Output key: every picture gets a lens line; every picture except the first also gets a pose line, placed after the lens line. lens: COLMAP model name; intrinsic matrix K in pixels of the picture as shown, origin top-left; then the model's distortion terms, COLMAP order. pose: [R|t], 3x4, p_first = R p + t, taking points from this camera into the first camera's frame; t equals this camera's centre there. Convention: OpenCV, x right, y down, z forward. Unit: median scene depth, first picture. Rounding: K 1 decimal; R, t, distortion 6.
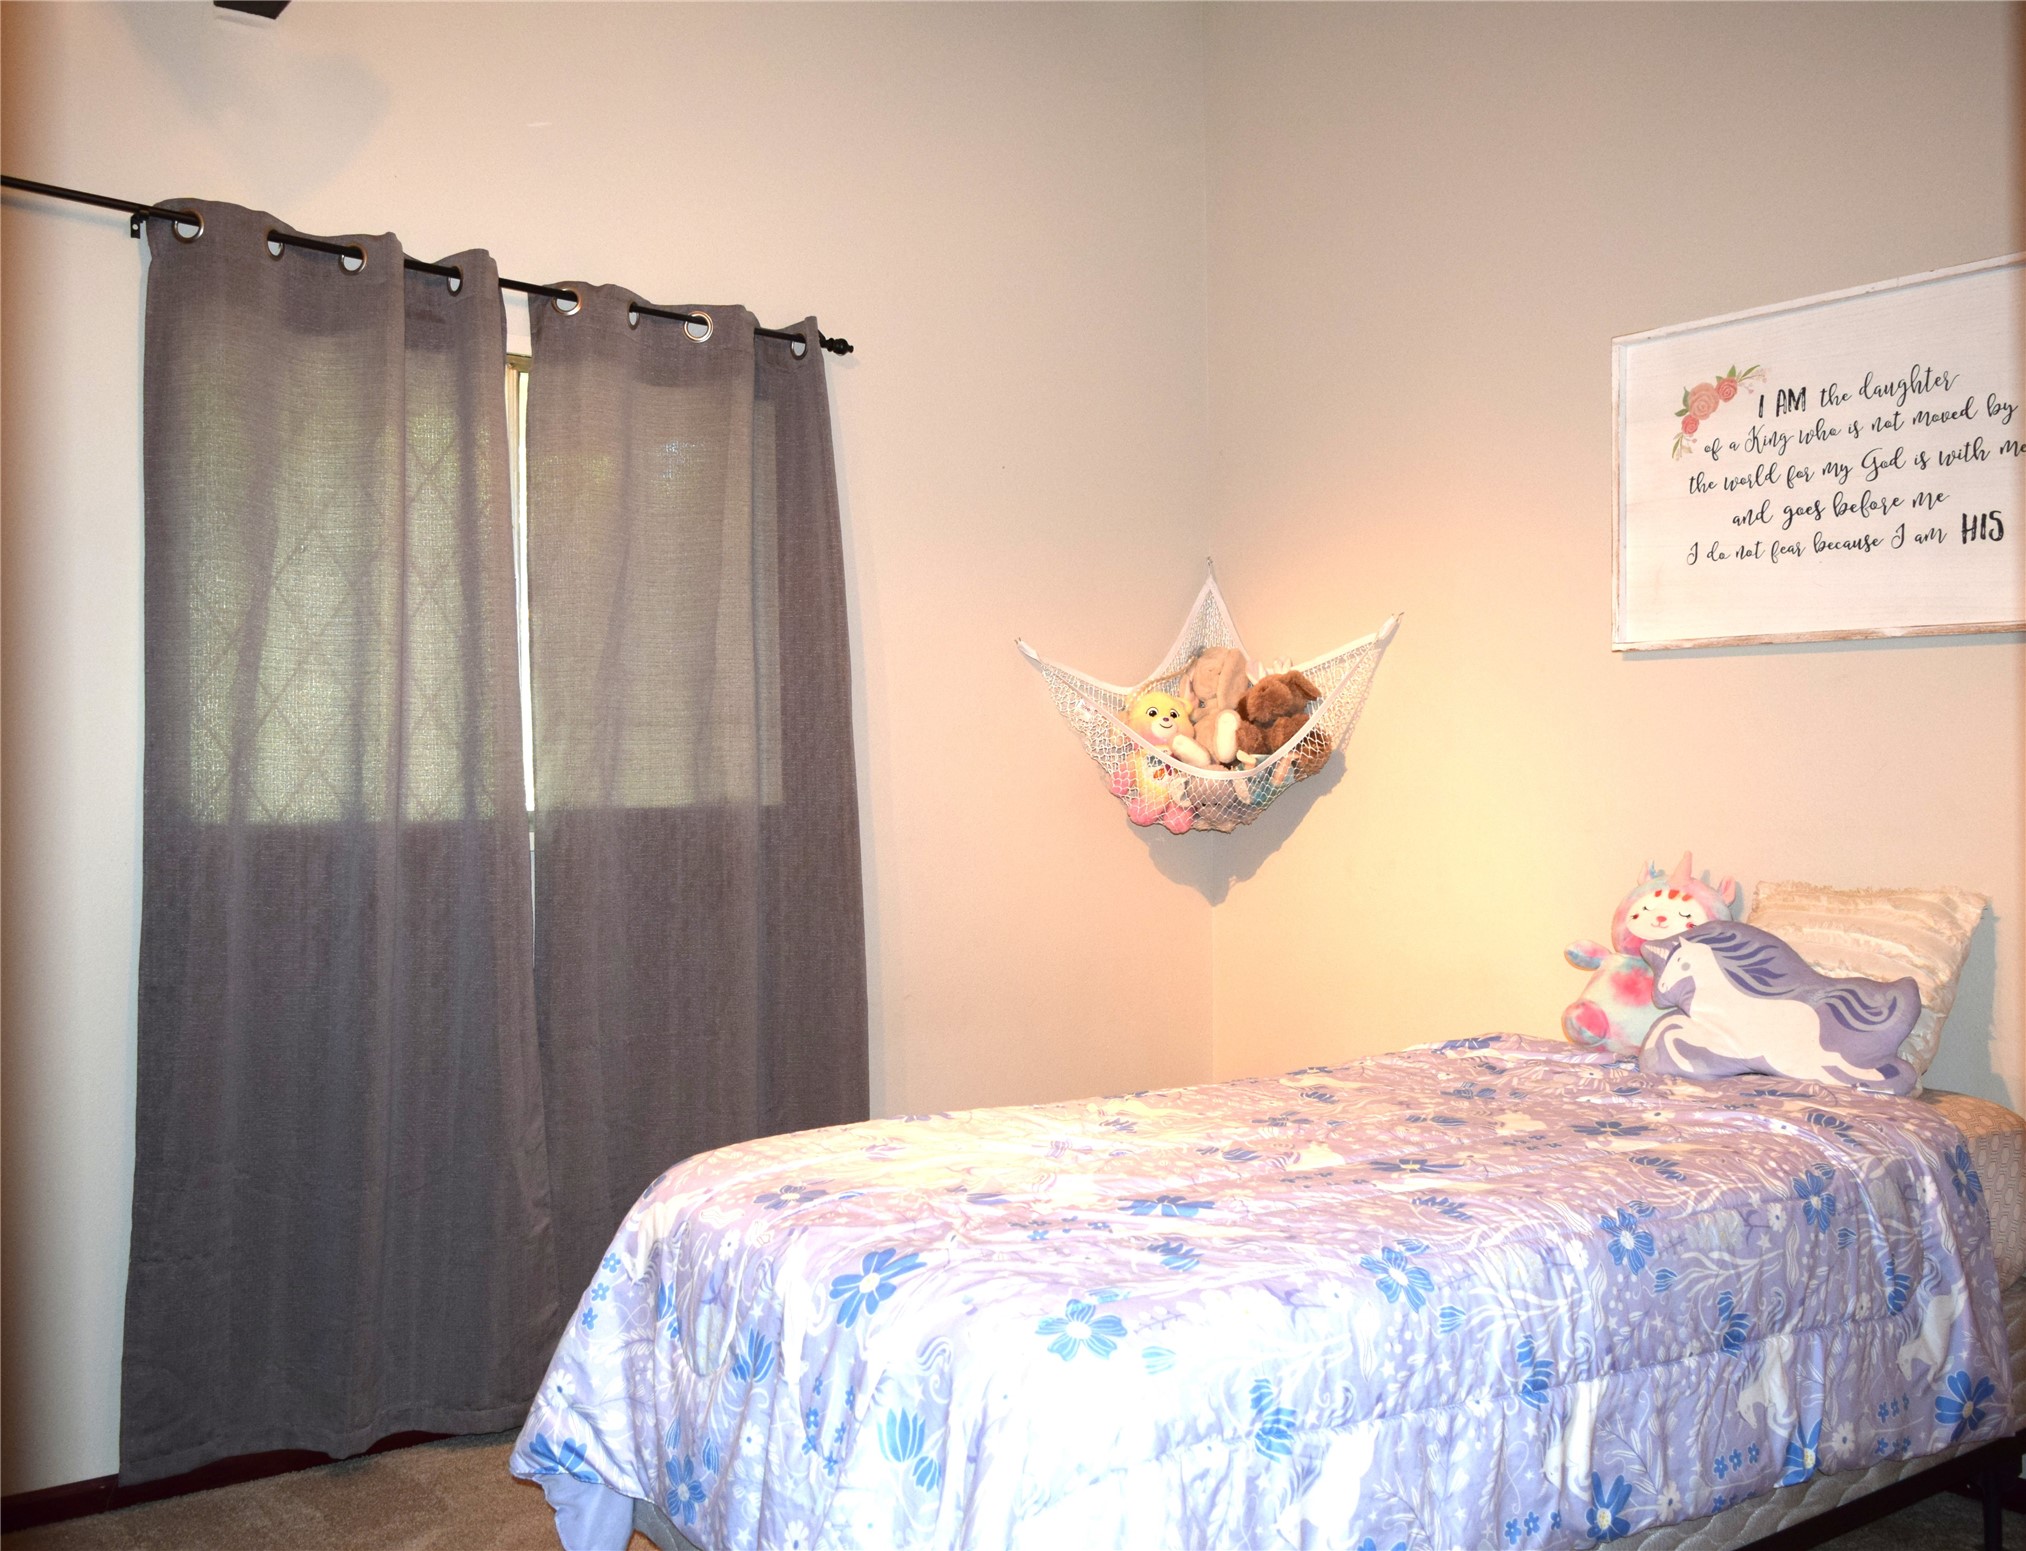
lens RADIAL K [[1785.2, 0, 1011.3], [0, 1785.2, 776.2], [0, 0, 1]] dist [-0.011679, 0.002995]
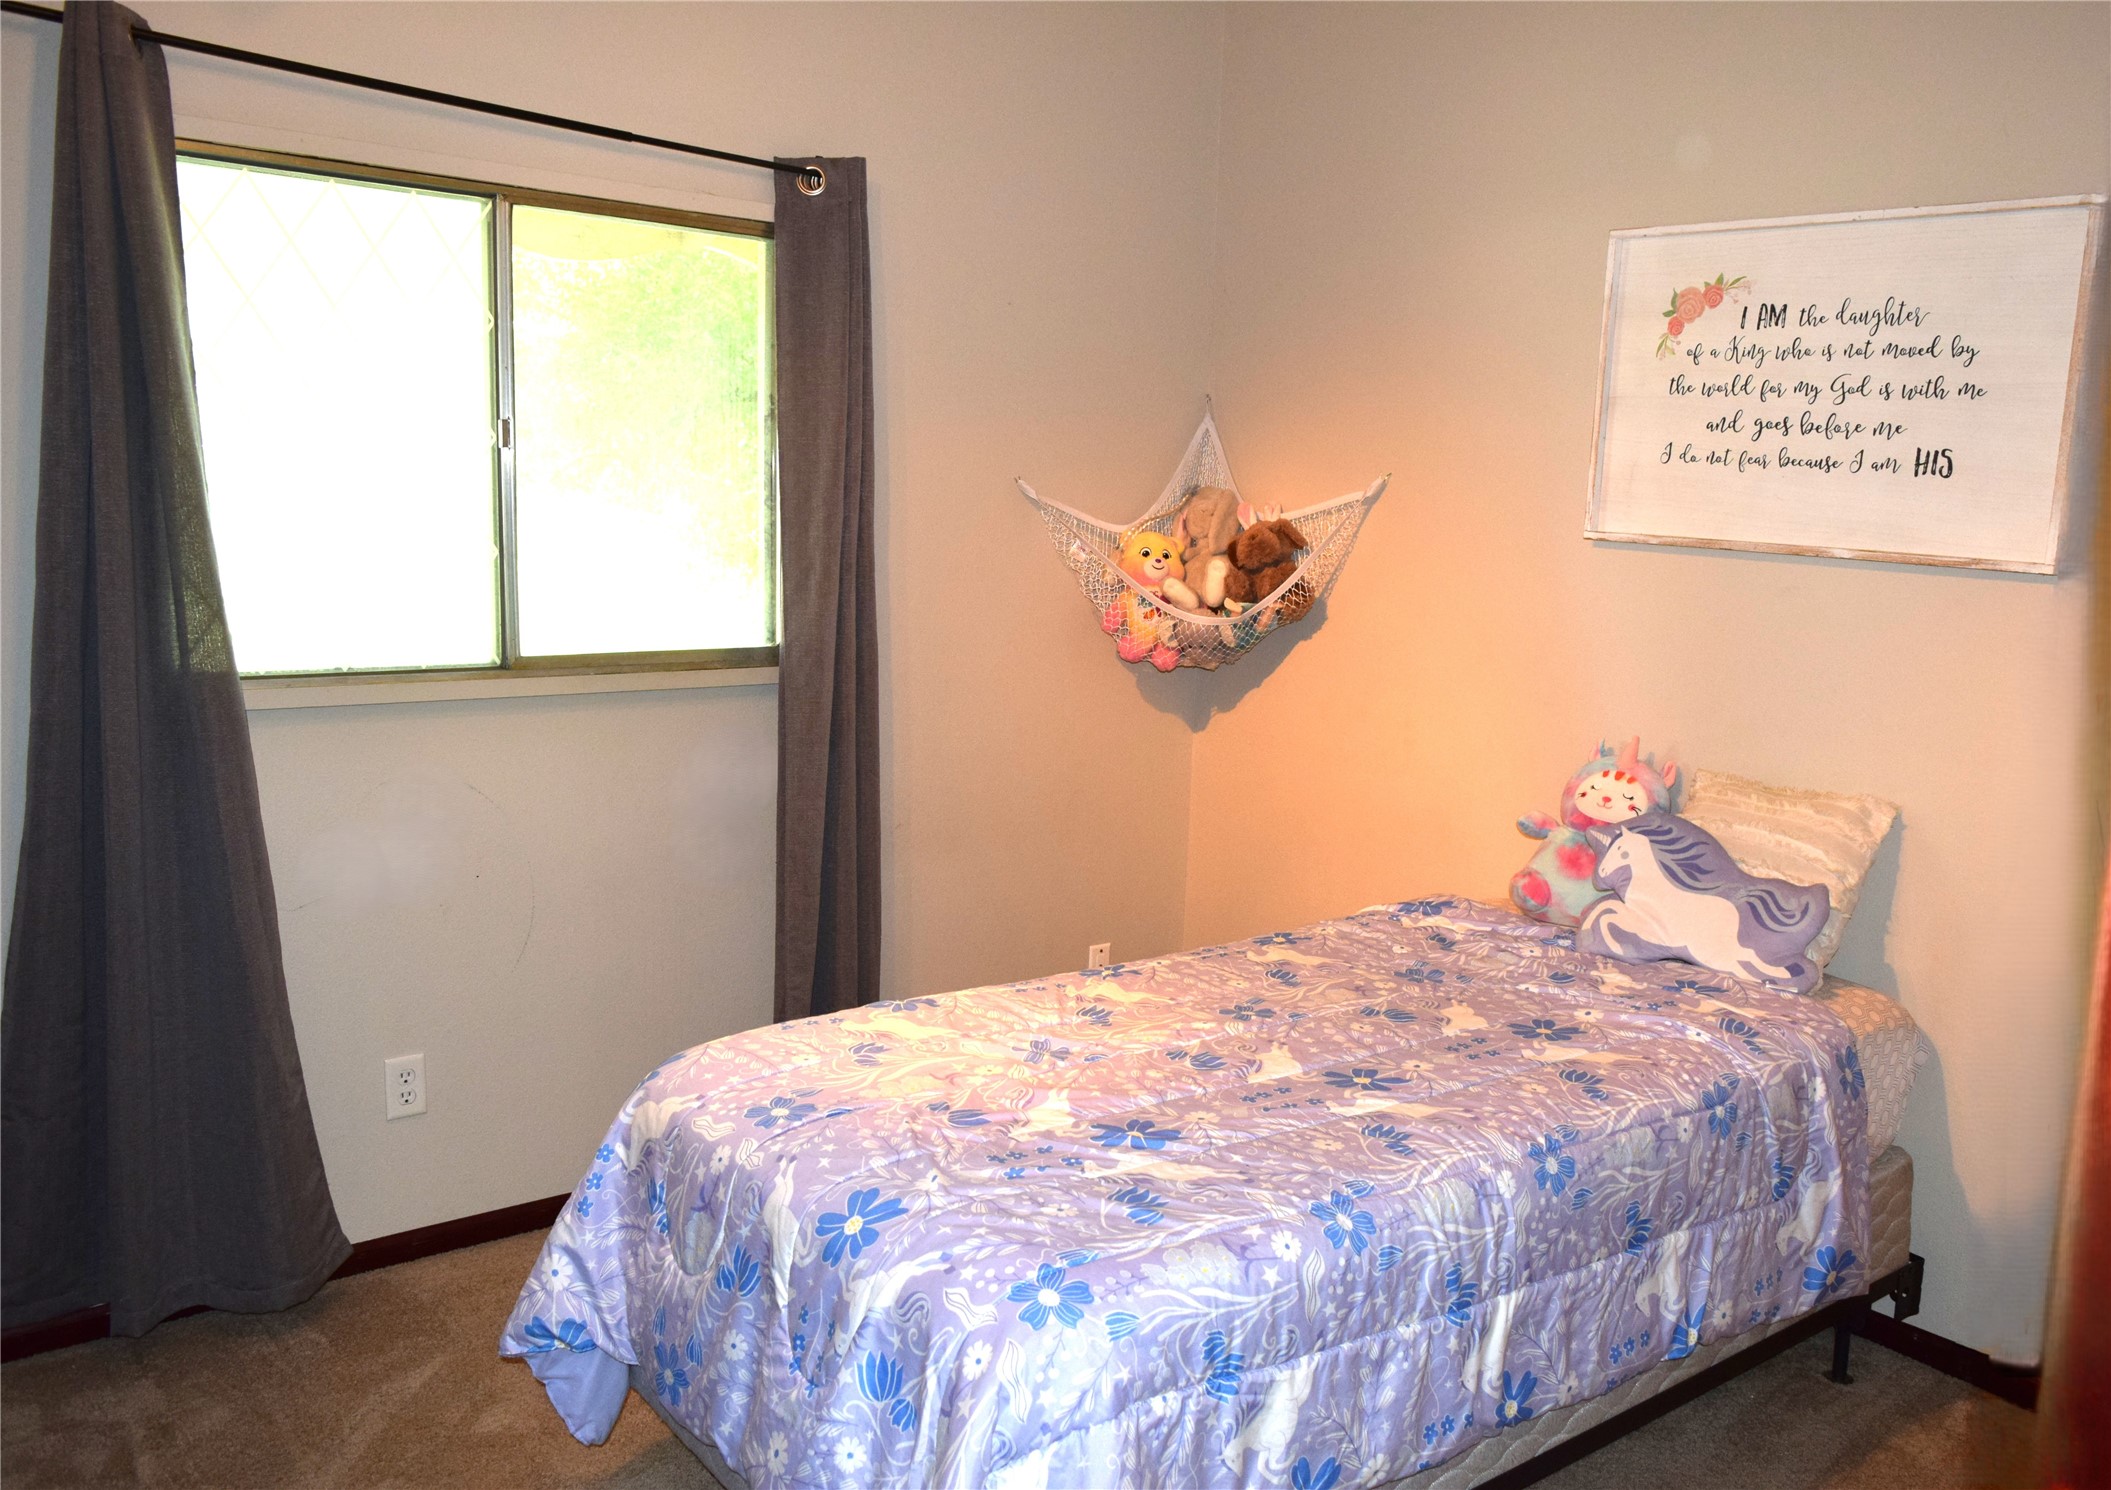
lens RADIAL K [[1696.3, 0, 1159.8], [0, 1696.3, 767.6], [0, 0, 1]] dist [-0.007810, -0.009363]
pose [[0.994914, 0.034595, 0.094605, -0.002279], [-0.048776, 0.987181, 0.151968, -0.109874], [-0.088135, -0.155809, 0.983847, 0.025056]]
